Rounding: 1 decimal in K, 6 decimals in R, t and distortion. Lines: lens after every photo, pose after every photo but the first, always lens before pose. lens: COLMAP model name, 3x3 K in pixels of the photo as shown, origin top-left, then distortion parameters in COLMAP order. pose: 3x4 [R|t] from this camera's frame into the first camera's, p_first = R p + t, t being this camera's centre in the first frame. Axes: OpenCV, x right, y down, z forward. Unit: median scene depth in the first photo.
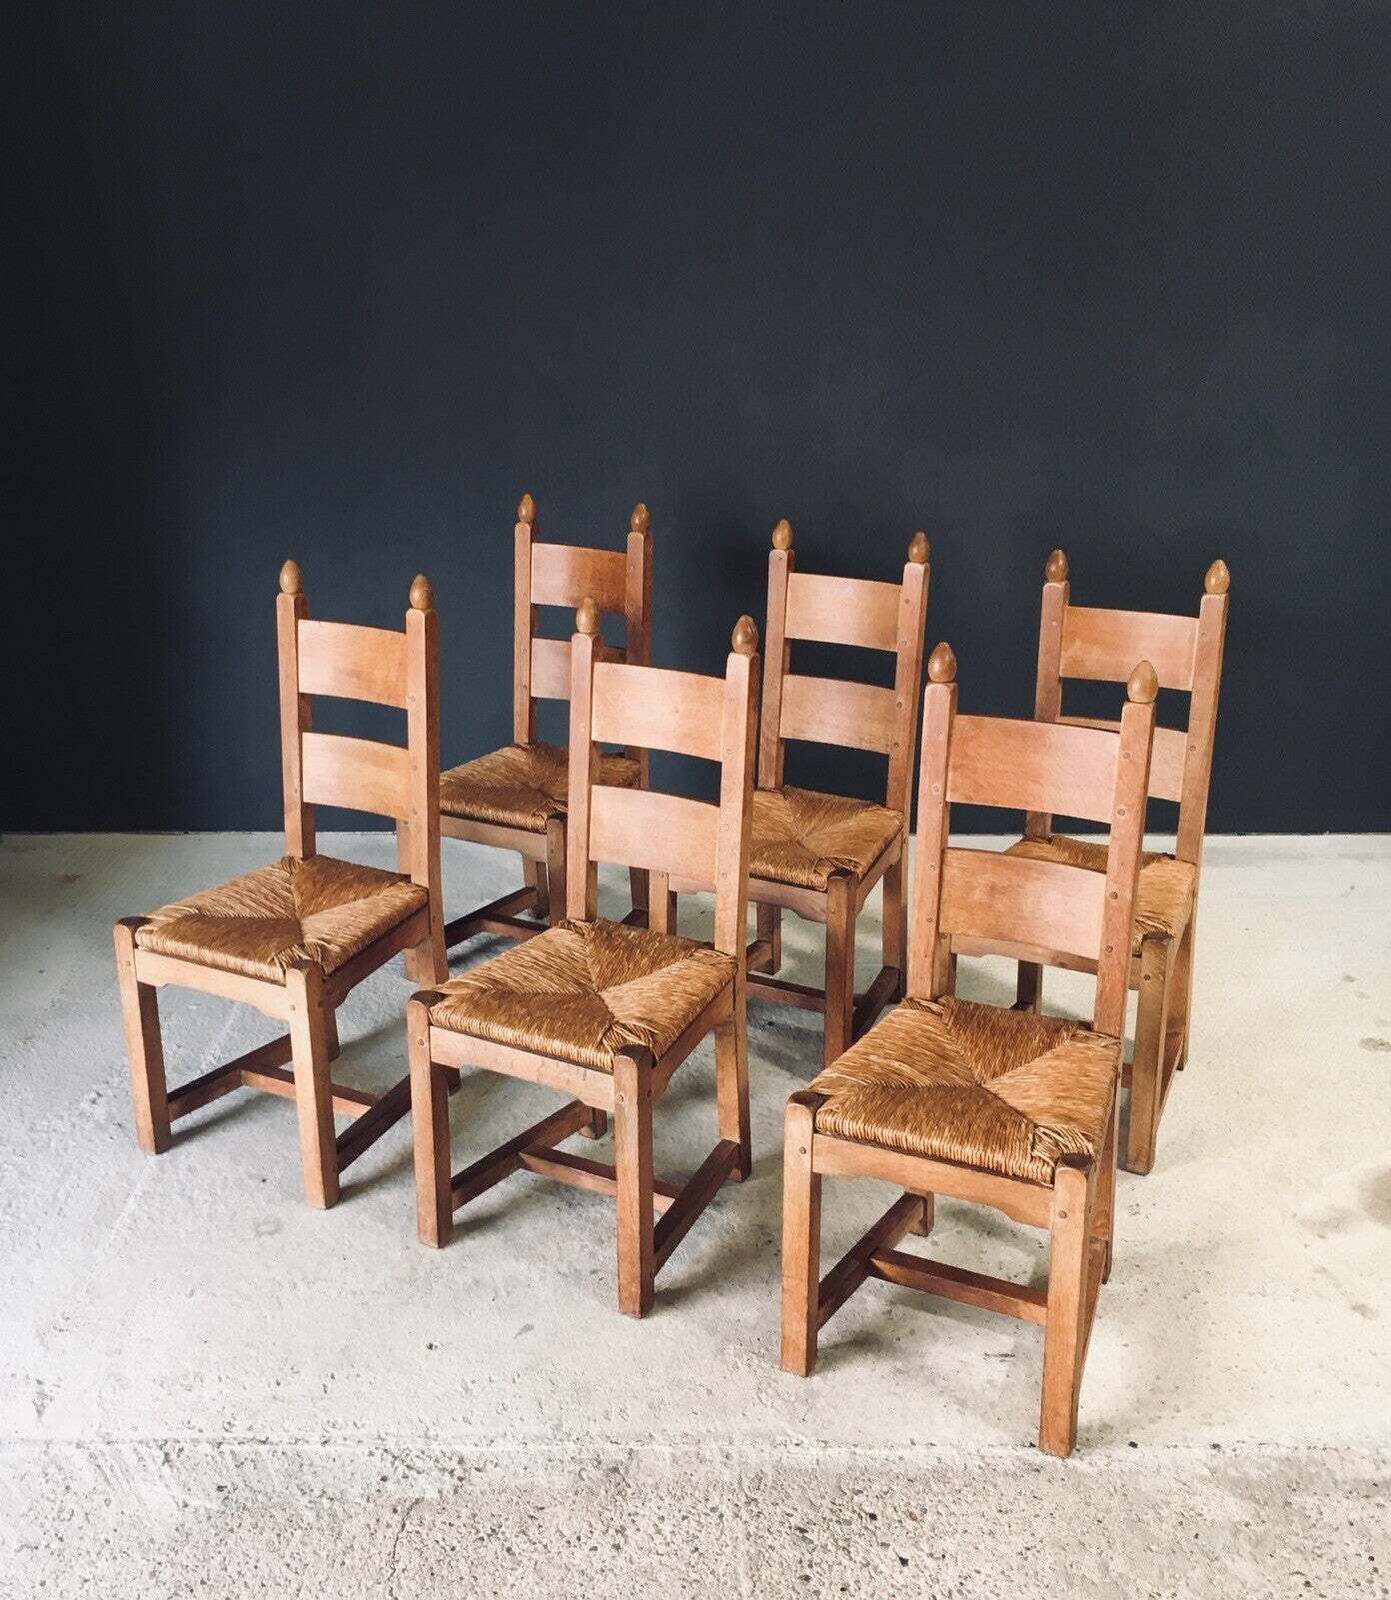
lens RADIAL K [[1573.8, 0, 711.7], [0, 1573.8, 798.3], [0, 0, 1]] dist [0.063789, -0.079442]
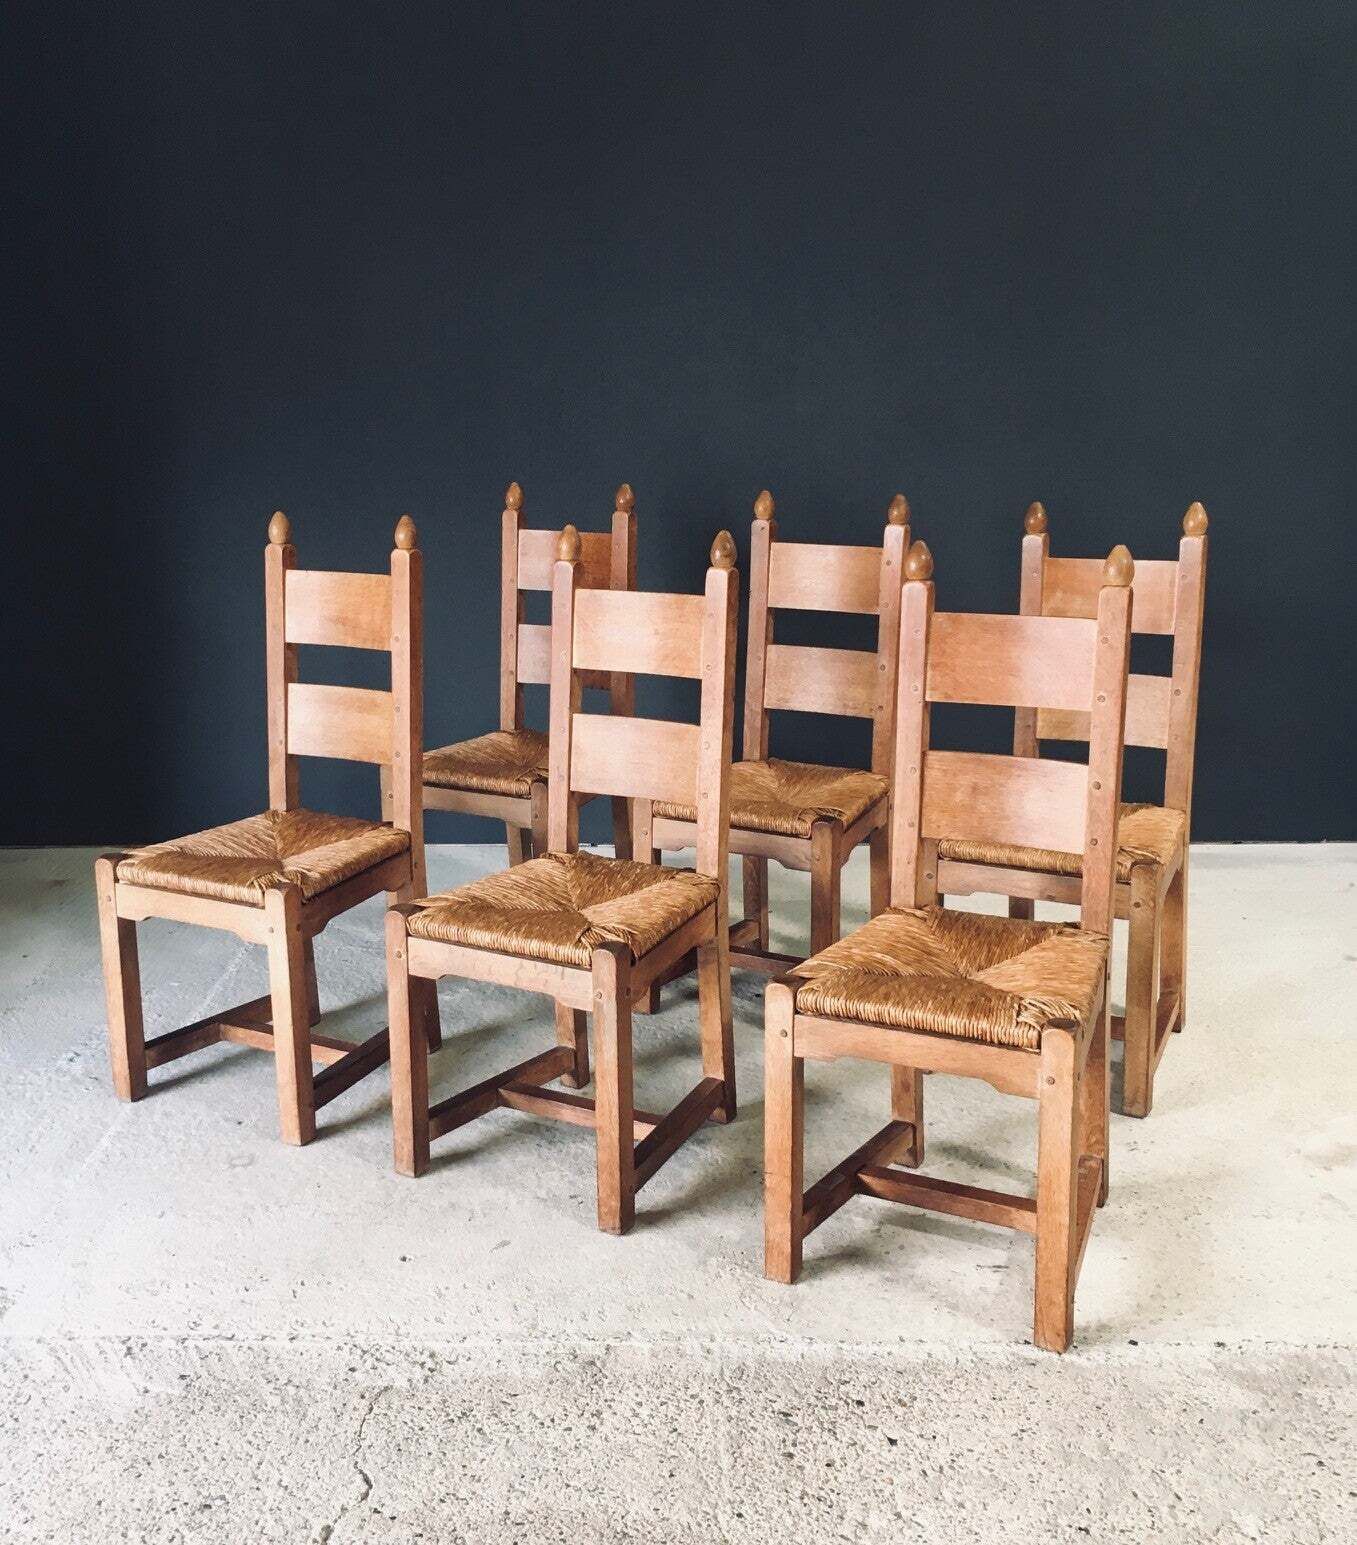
lens RADIAL K [[1577.9, 0, 678.5], [0, 1577.9, 772.5], [0, 0, 1]] dist [0.060877, -0.071836]
pose [[0.999785, -0.007025, -0.019502, 0.012586], [0.005059, 0.995067, -0.099073, 0.157711], [0.020102, 0.098953, 0.994889, 0.007367]]
